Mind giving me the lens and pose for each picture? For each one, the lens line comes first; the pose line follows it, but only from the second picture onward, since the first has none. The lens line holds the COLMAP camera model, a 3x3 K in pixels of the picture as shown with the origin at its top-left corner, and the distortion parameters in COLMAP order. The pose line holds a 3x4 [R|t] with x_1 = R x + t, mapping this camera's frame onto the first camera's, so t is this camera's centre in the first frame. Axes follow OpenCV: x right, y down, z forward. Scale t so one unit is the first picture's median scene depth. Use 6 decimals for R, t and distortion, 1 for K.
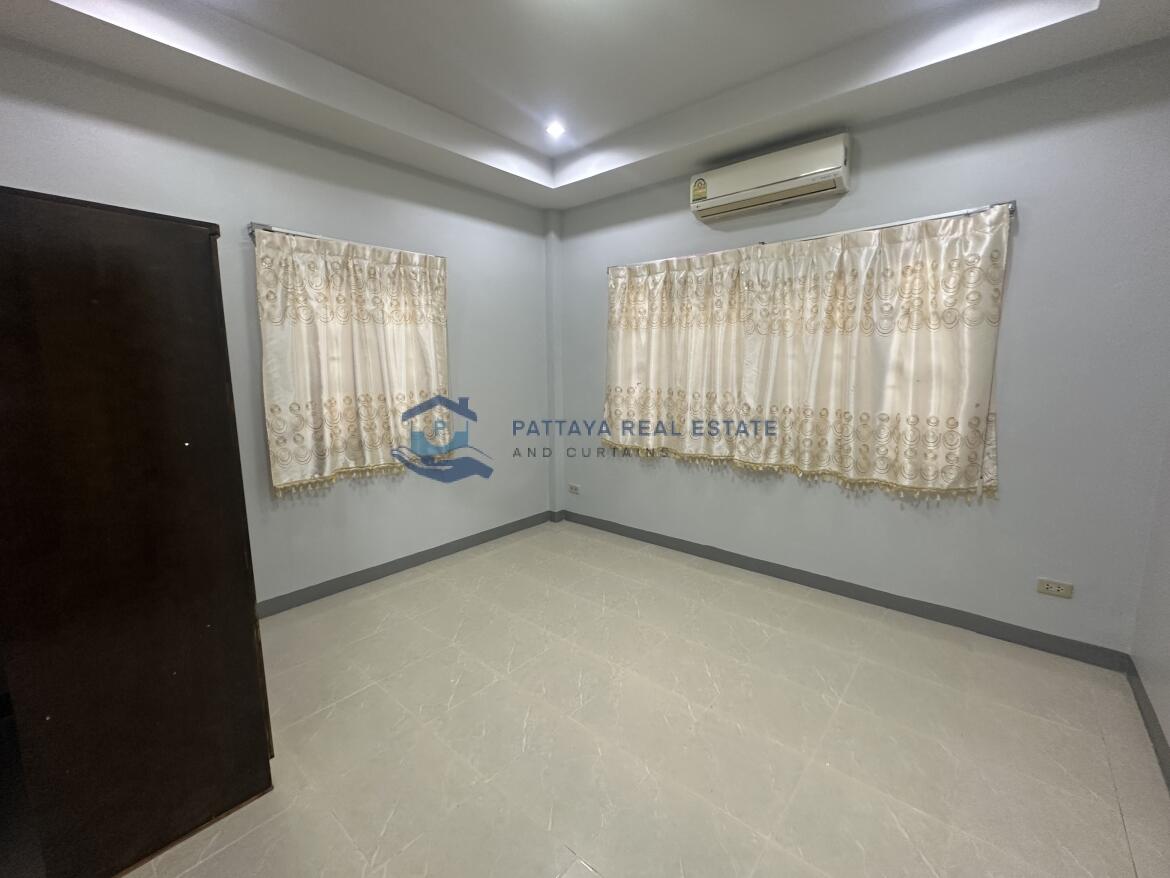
lens RADIAL K [[489.8, 0, 581.4], [0, 489.8, 435.7], [0, 0, 1]] dist [-0.001177, 0.000532]
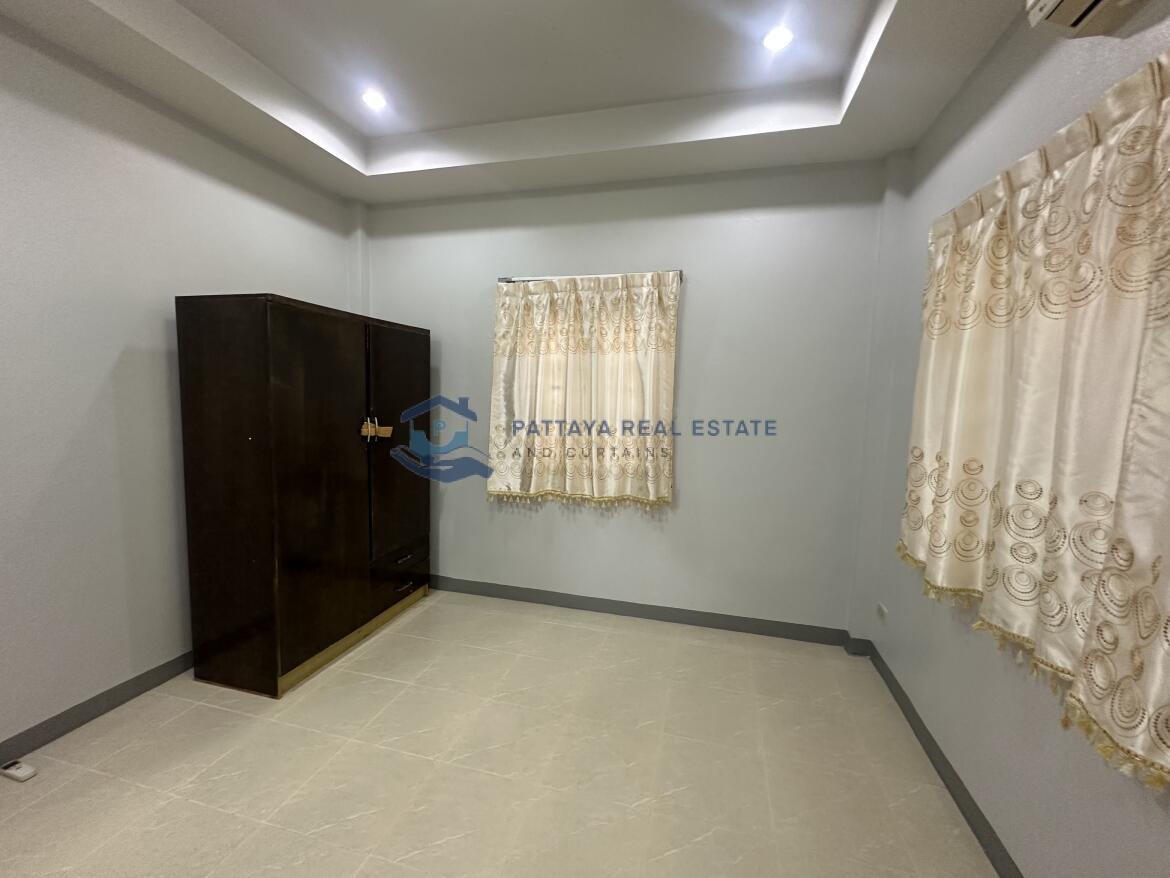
lens RADIAL K [[489.8, 0, 586.9], [0, 489.8, 439.9], [0, 0, 1]] dist [-0.001177, 0.000532]
pose [[0.442368, 0.101878, -0.891028, 0.449941], [-0.155466, 0.987196, 0.035690, -0.084940], [0.883256, 0.122737, 0.452543, 0.536709]]
